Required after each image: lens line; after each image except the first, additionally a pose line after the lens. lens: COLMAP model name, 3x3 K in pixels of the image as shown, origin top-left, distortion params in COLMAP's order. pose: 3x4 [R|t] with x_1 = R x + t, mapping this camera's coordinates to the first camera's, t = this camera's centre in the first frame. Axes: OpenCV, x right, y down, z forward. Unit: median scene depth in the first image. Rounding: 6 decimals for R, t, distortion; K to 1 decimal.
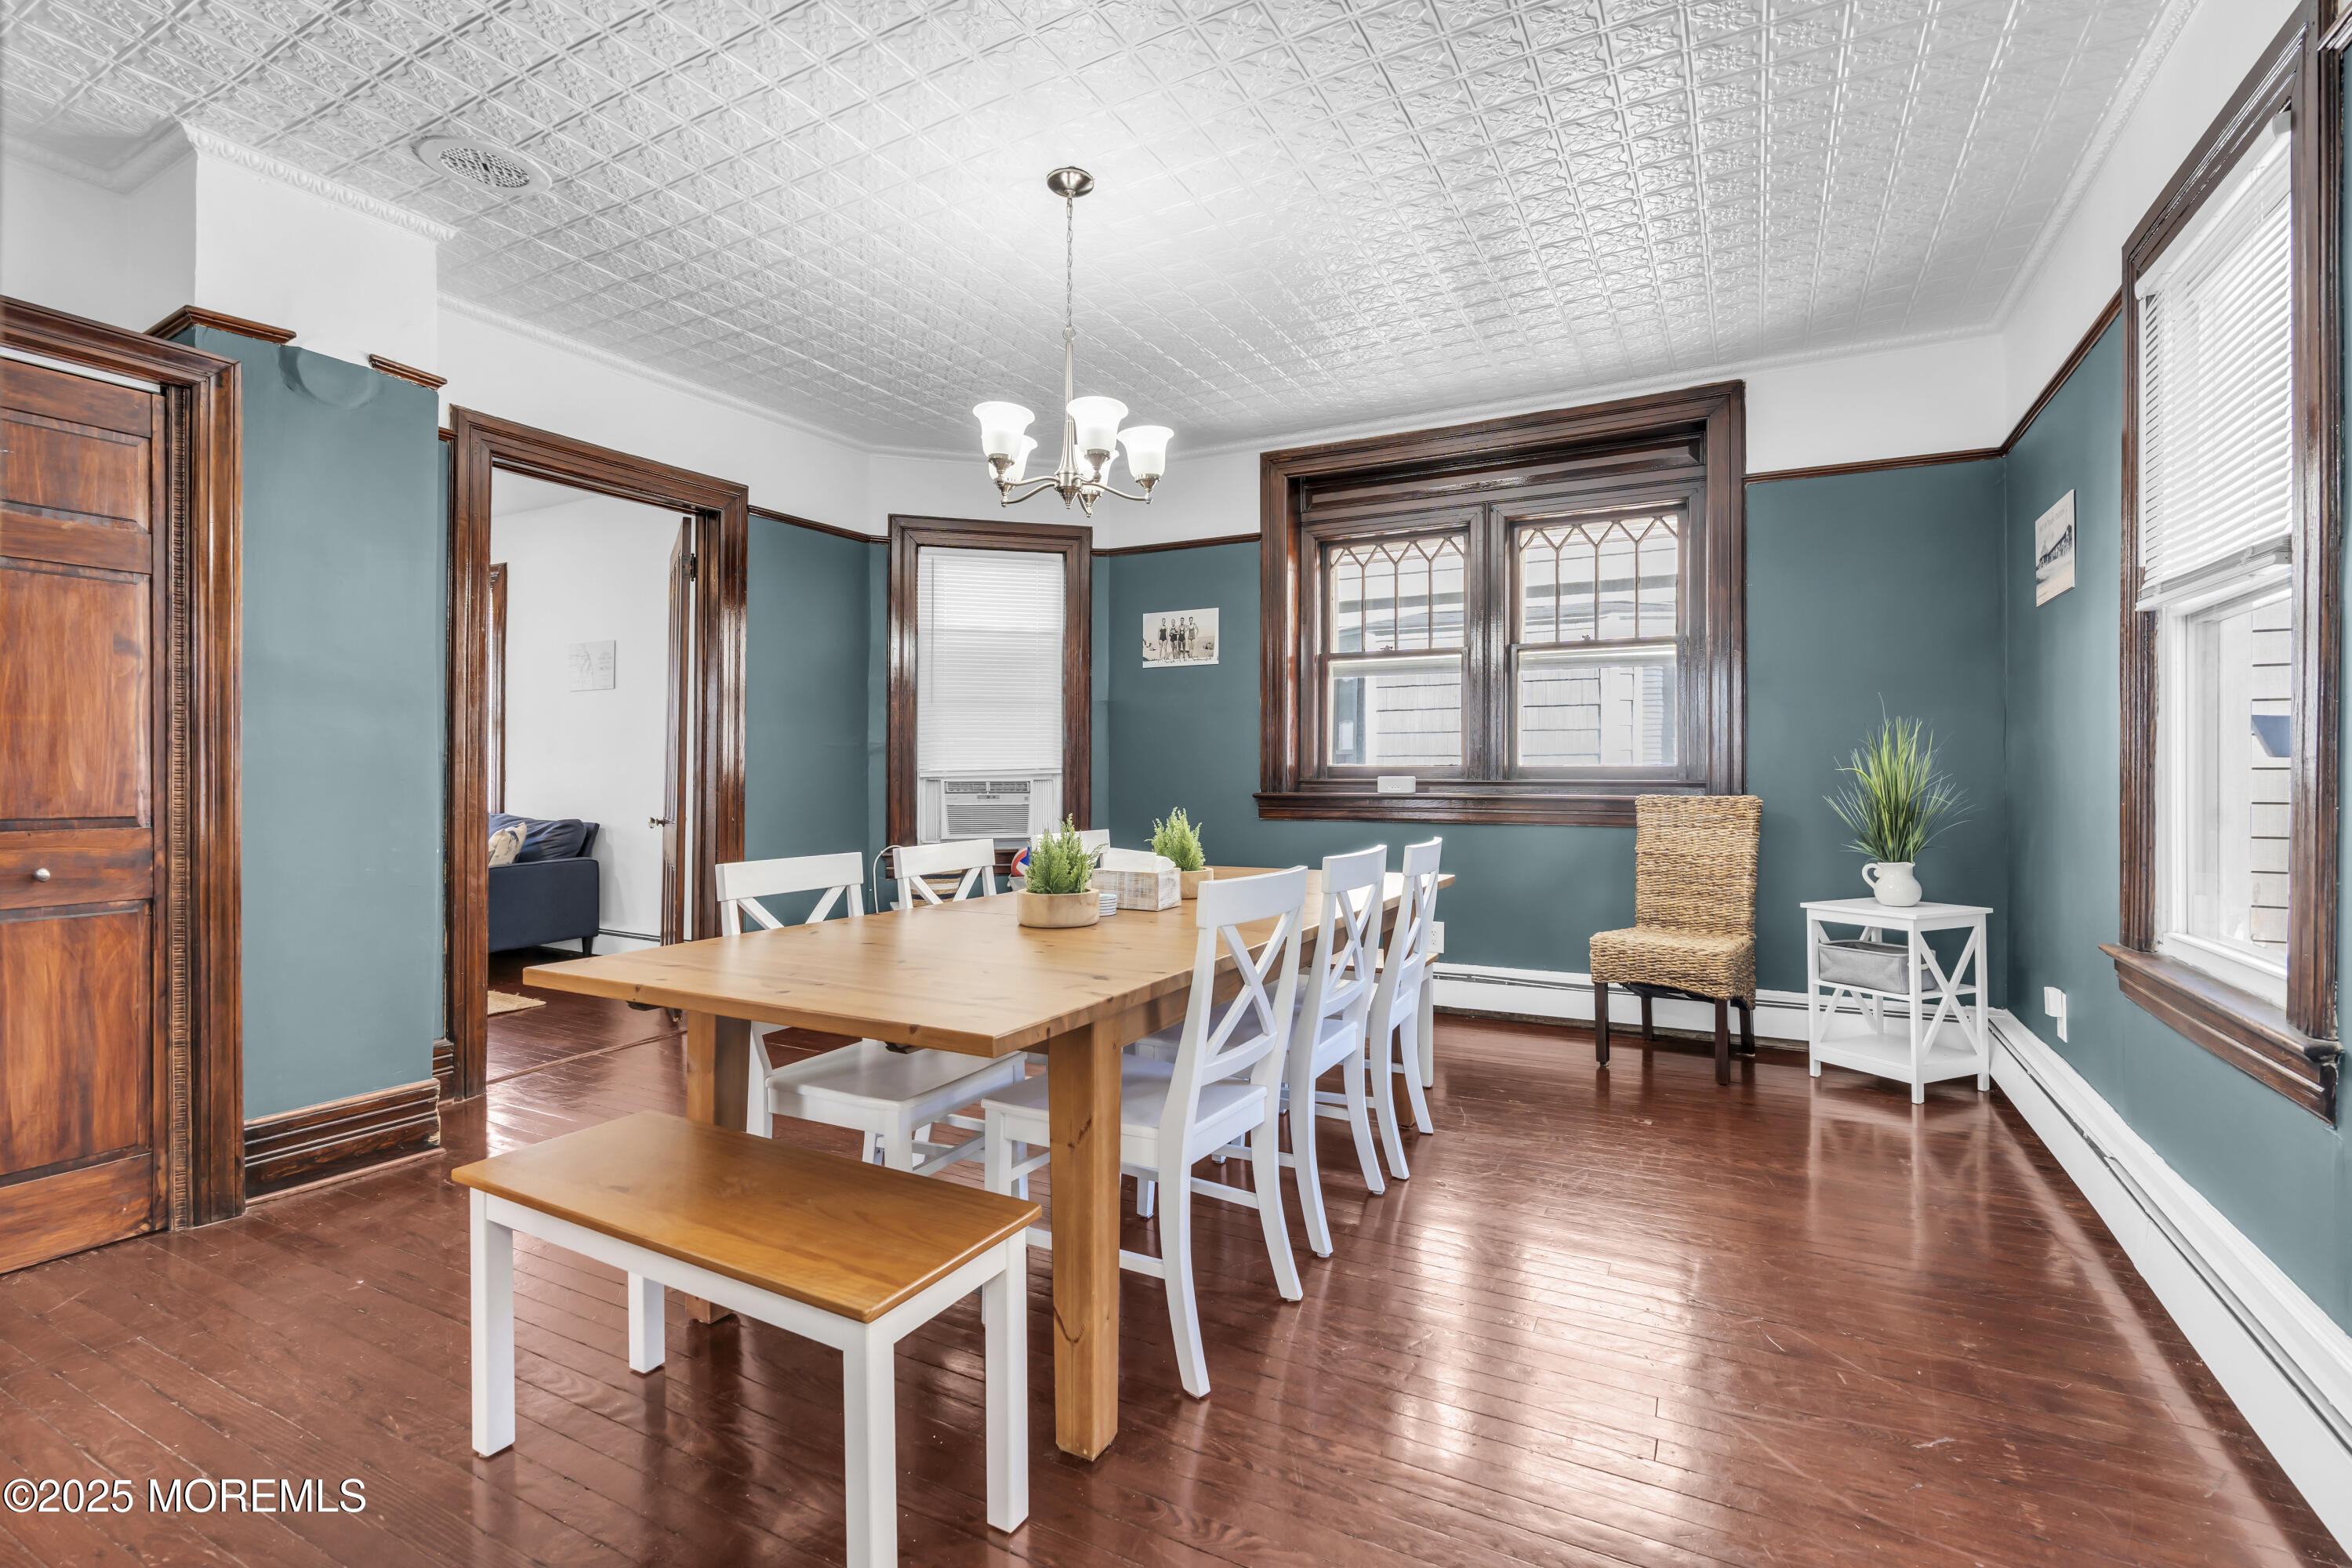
lens RADIAL K [[1068.1, 0, 1166.2], [0, 1068.1, 769.8], [0, 0, 1]] dist [-0.009483, 0.005202]
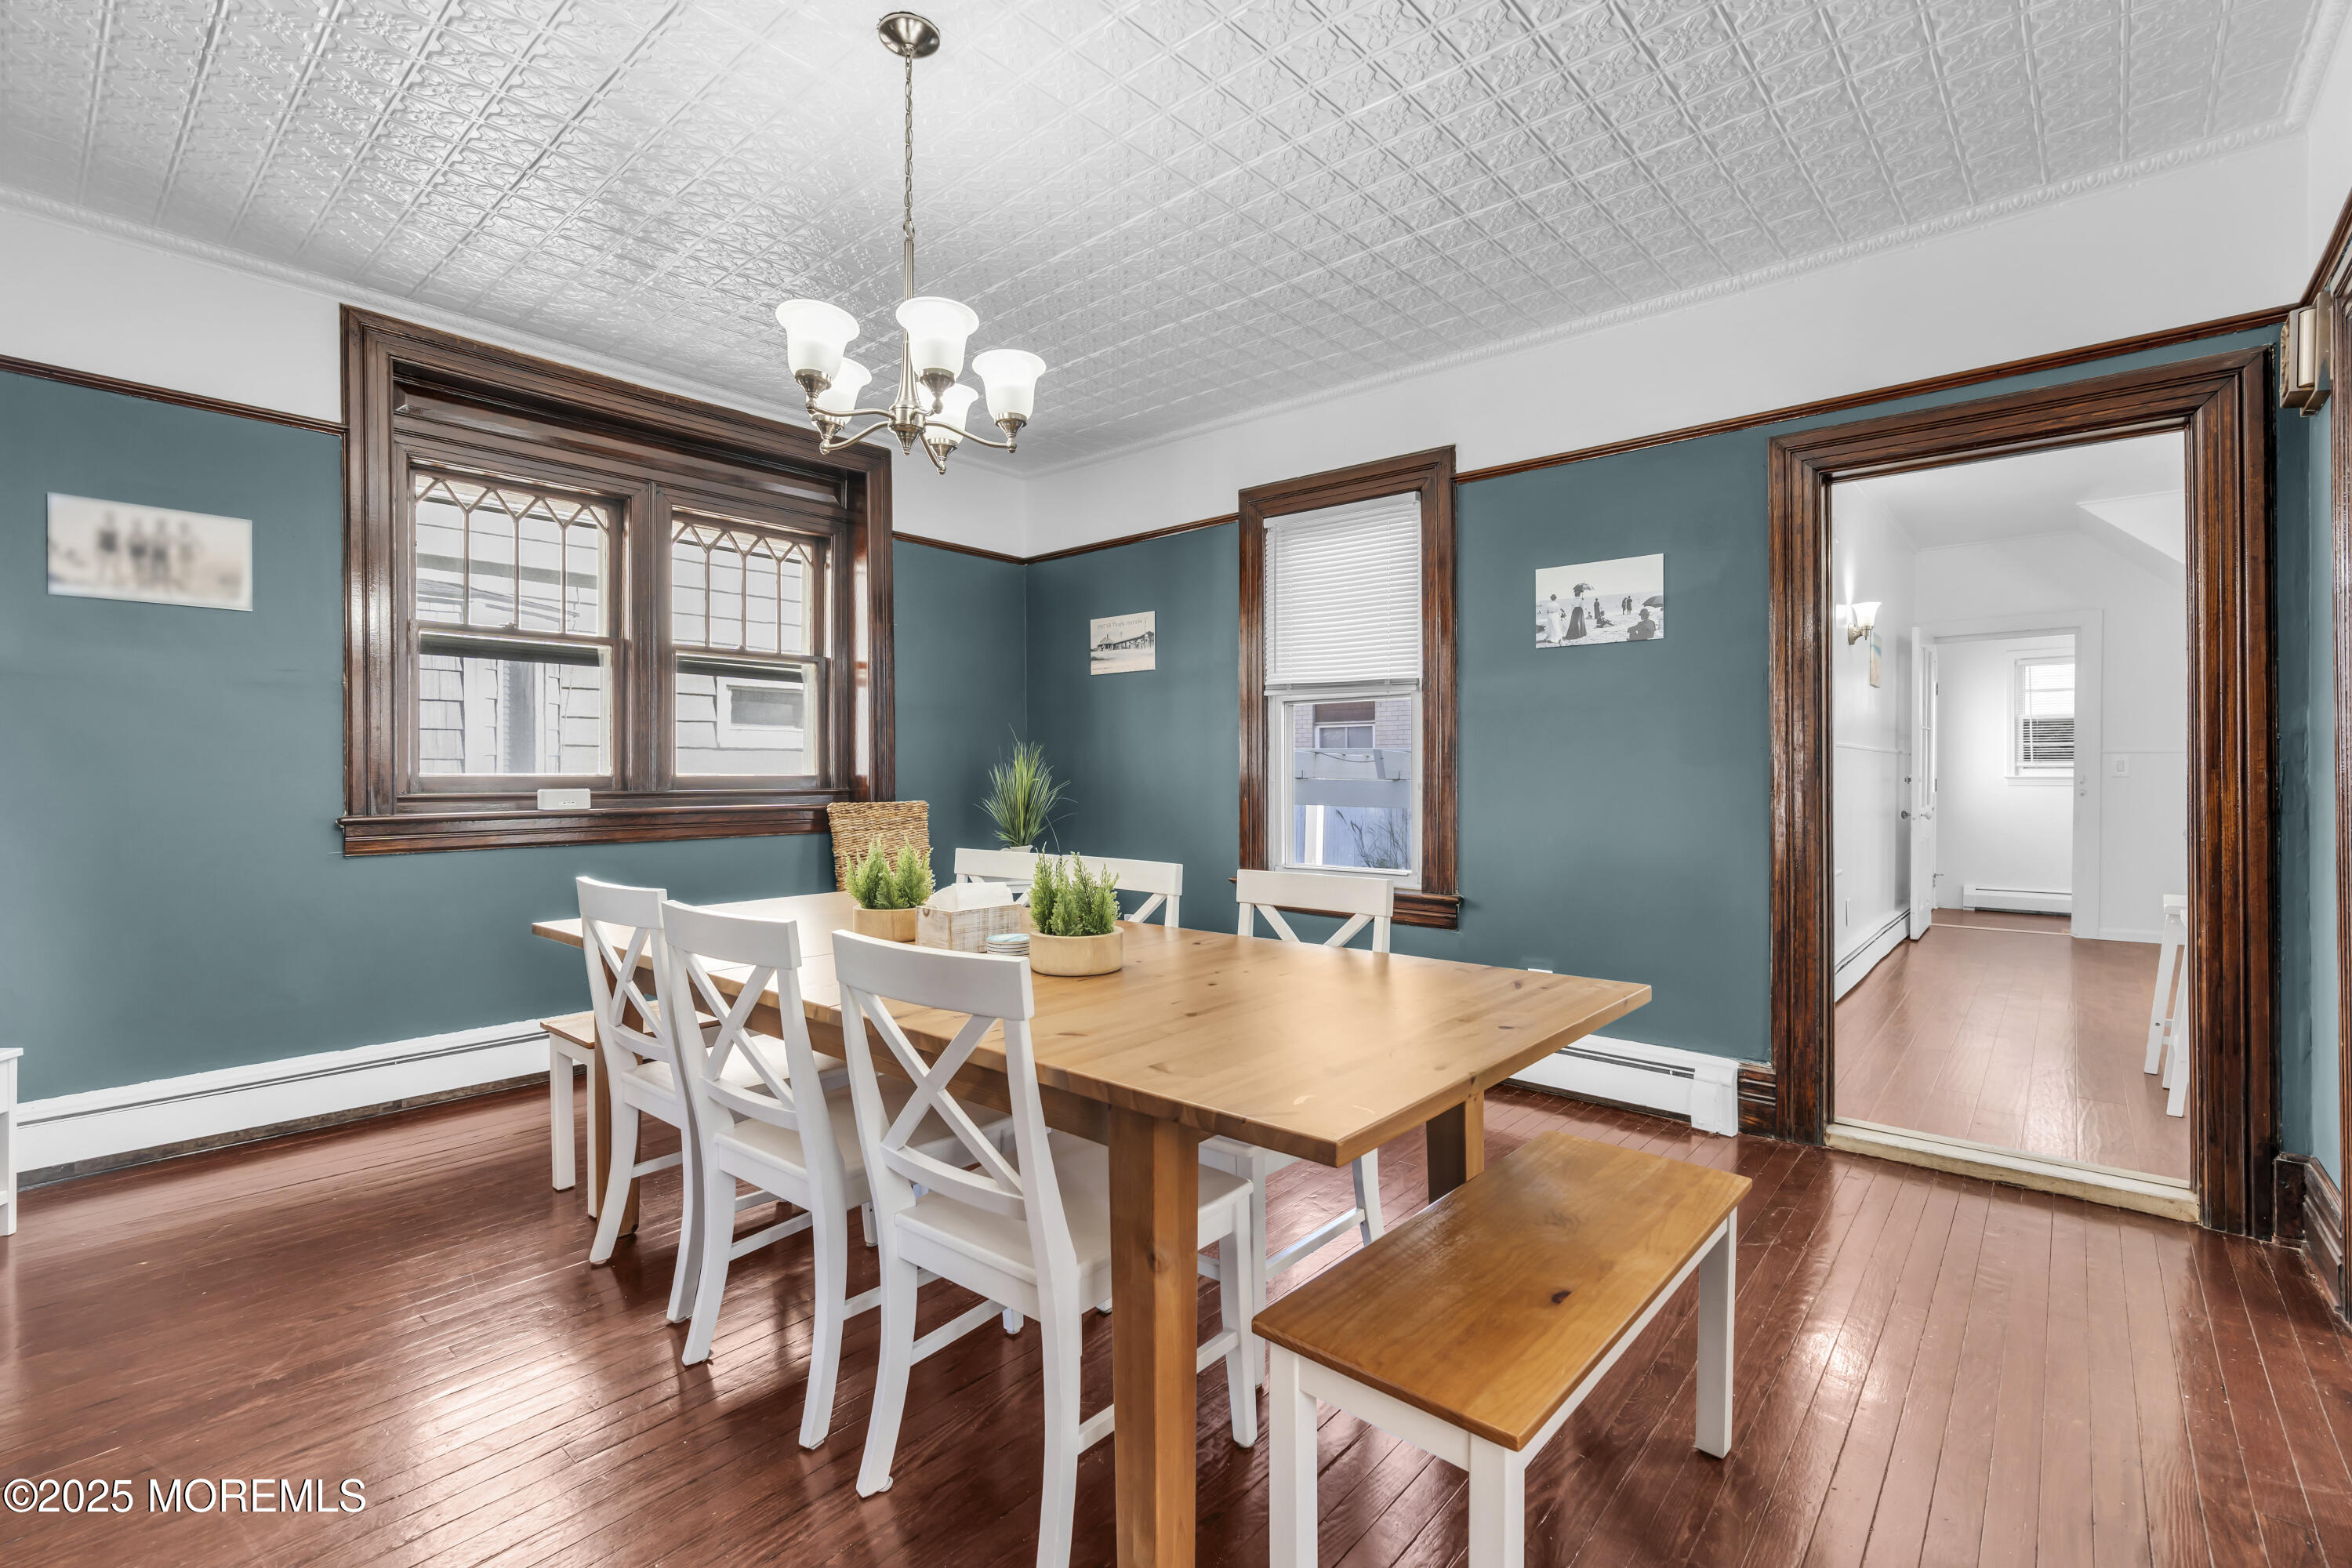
lens RADIAL K [[1068.1, 0, 1178.2], [0, 1068.1, 772.8], [0, 0, 1]] dist [-0.009483, 0.005202]
pose [[0.201705, -0.001770, 0.979445, -0.454190], [0.000820, 0.999998, 0.001638, -0.007580], [-0.979446, 0.000473, 0.201706, 0.365934]]
